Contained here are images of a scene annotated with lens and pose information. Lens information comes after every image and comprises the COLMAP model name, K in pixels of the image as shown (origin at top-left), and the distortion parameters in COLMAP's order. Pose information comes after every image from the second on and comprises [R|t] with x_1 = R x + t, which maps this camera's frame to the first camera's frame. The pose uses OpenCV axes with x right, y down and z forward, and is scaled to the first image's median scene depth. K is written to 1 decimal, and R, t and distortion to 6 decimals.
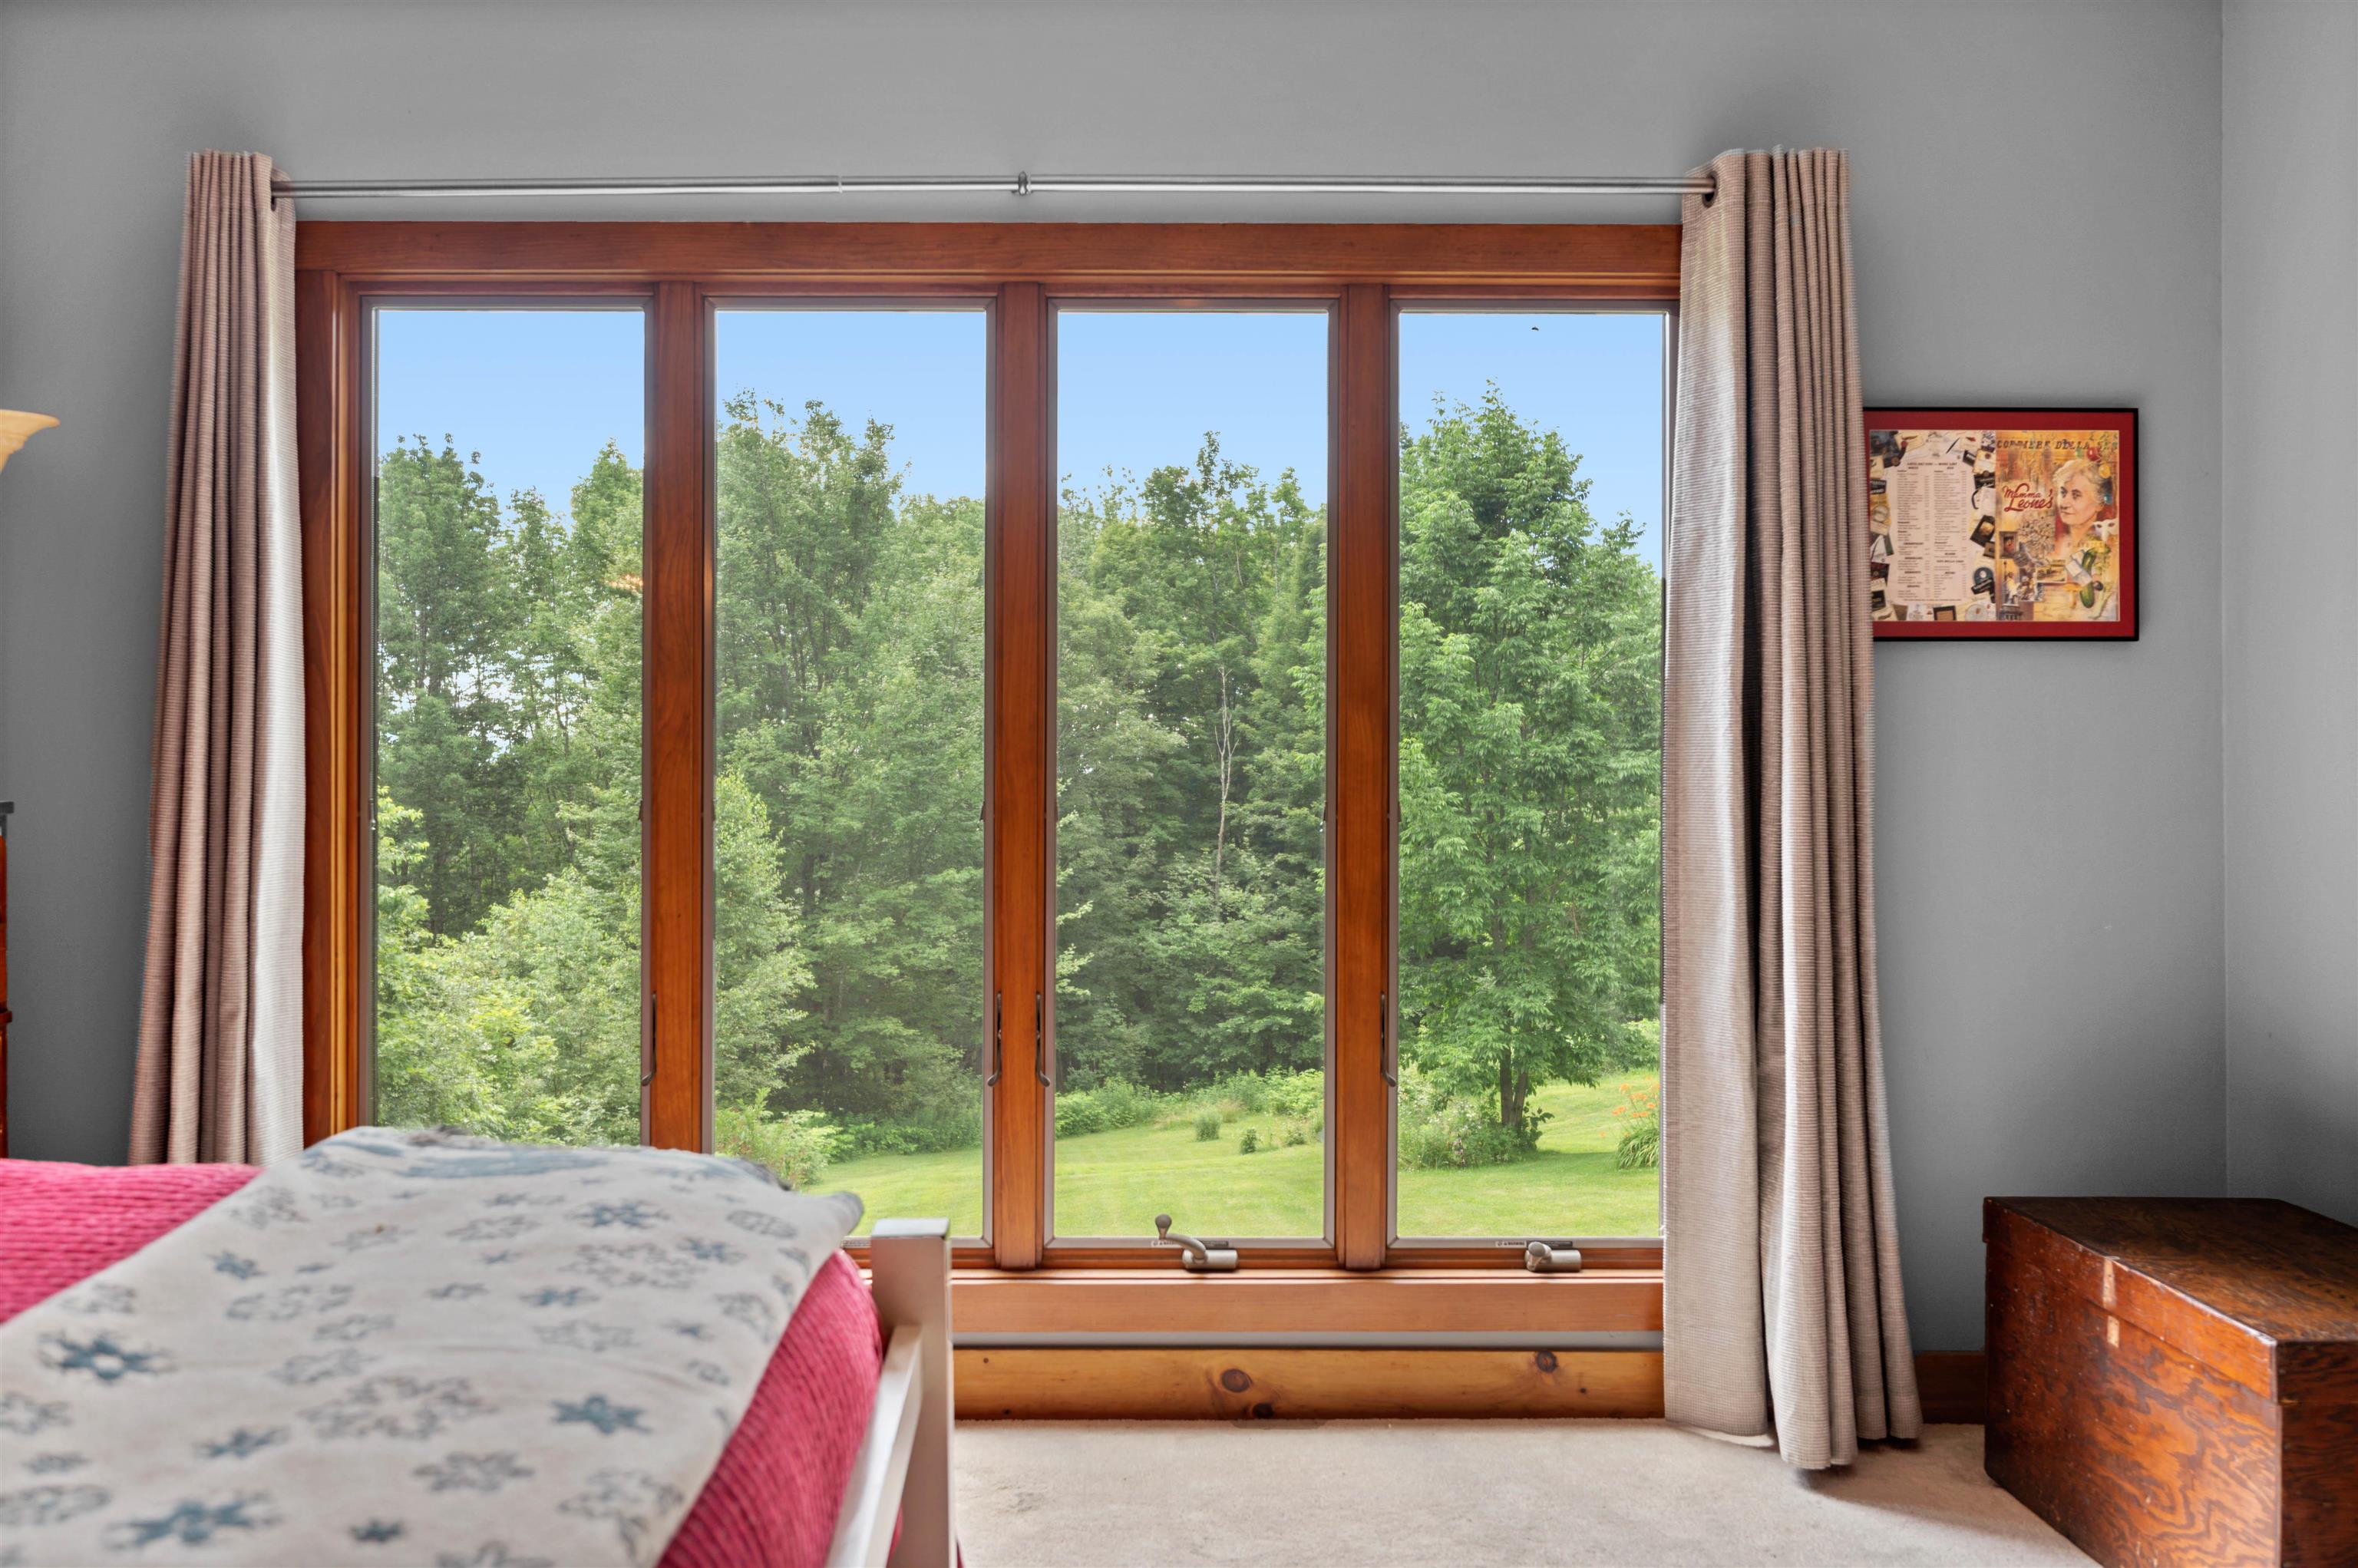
lens RADIAL K [[1998.7, 0, 1179.7], [0, 1998.7, 837.2], [0, 0, 1]] dist [-0.058258, -0.000474]
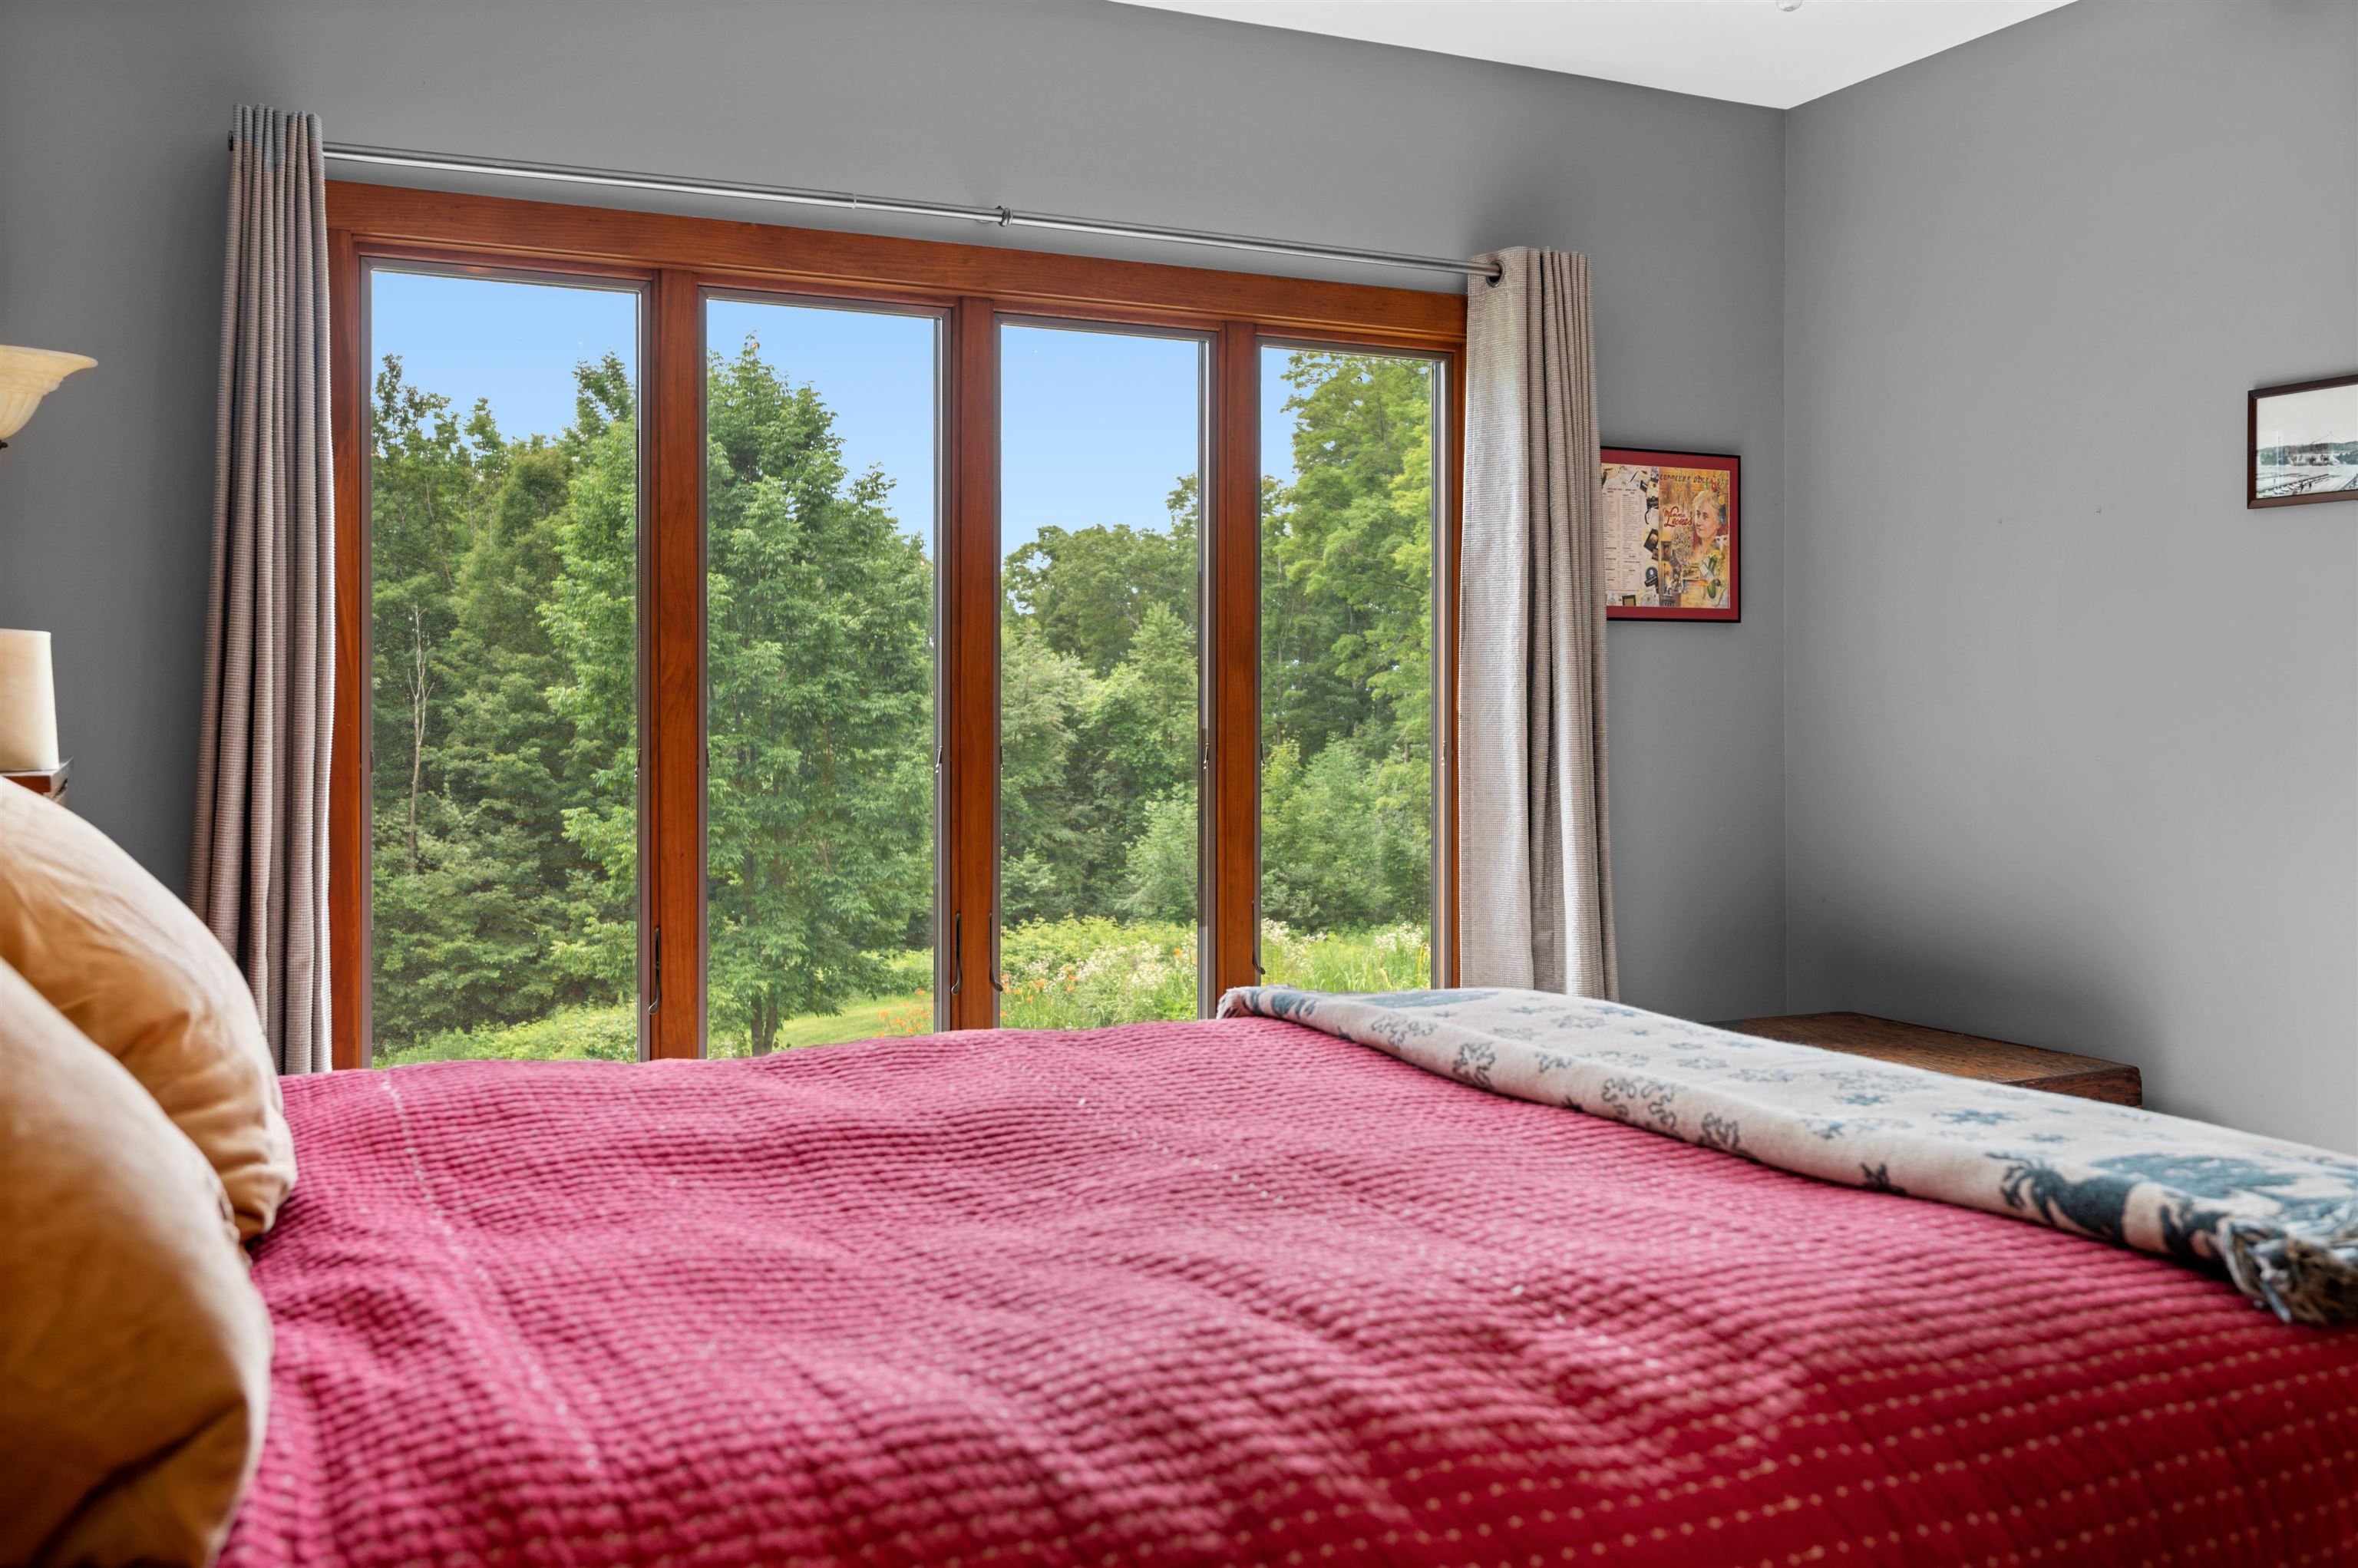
lens RADIAL K [[2044.4, 0, 1179.0], [0, 2044.4, 784.0], [0, 0, 1]] dist [-0.099300, 0.006020]
pose [[0.890950, -0.023175, 0.453510, -0.119854], [0.021448, 0.999730, 0.008951, -0.001663], [-0.453595, 0.001752, 0.891206, -0.021914]]
